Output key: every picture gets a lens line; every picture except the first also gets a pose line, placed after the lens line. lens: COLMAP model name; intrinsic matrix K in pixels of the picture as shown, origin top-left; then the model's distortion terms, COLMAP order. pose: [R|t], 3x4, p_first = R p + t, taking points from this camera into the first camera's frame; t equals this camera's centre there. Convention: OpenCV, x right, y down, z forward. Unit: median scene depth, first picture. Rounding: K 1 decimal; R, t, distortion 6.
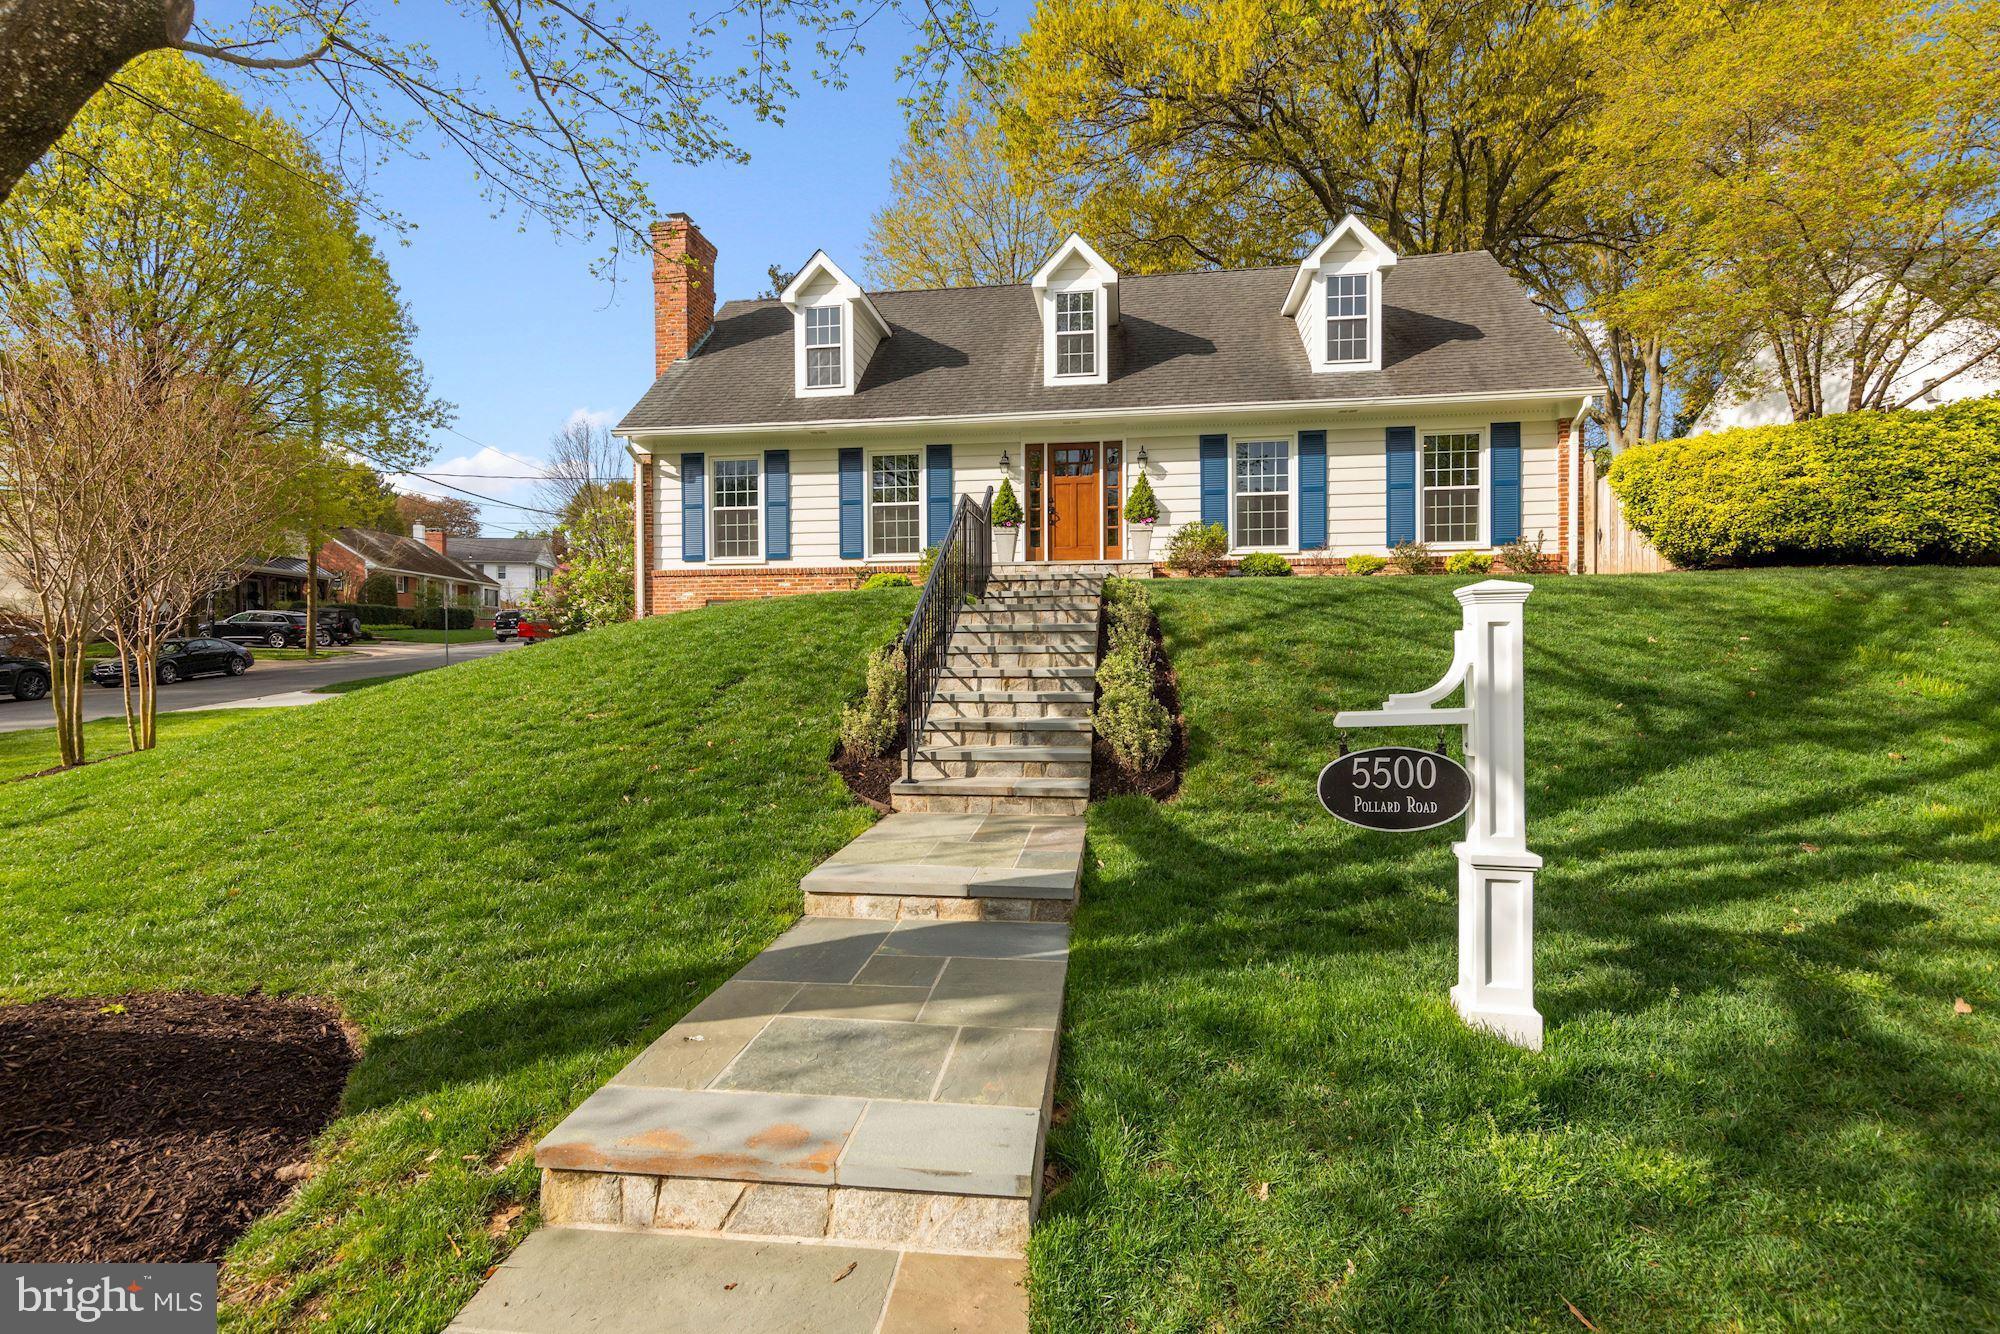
lens RADIAL K [[897.3, 0, 1002.9], [0, 897.3, 659.1], [0, 0, 1]] dist [0.004442, 0.000053]
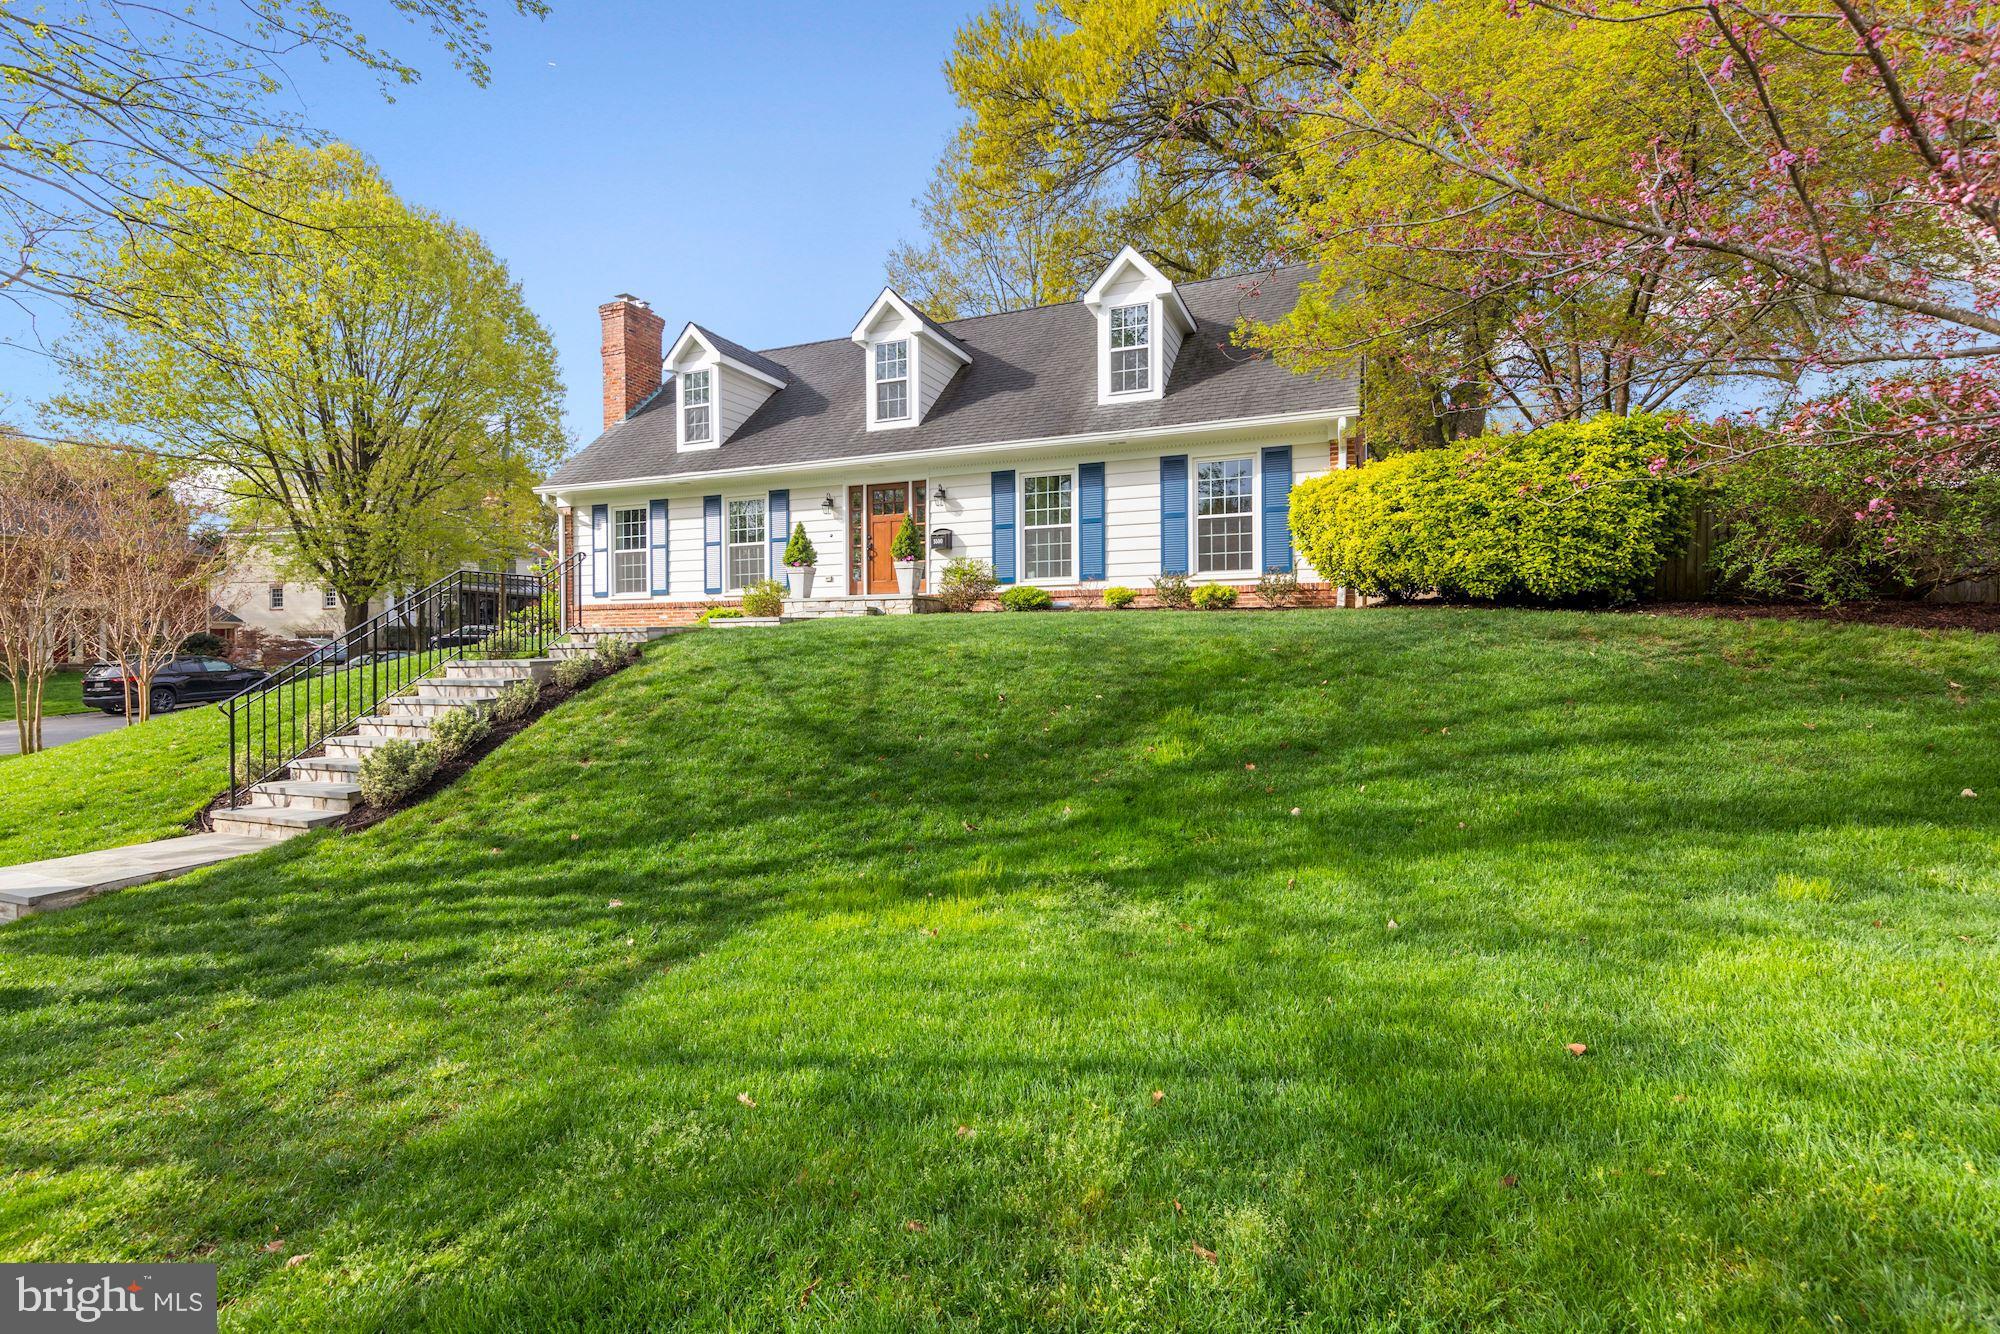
lens RADIAL K [[952.9, 0, 998.6], [0, 952.9, 710.1], [0, 0, 1]] dist [-0.004651, -0.000152]
pose [[0.964434, 0.021439, -0.263453, 0.501104], [-0.014919, 0.999532, 0.026722, -0.002077], [0.263903, -0.021841, 0.964302, -0.068916]]
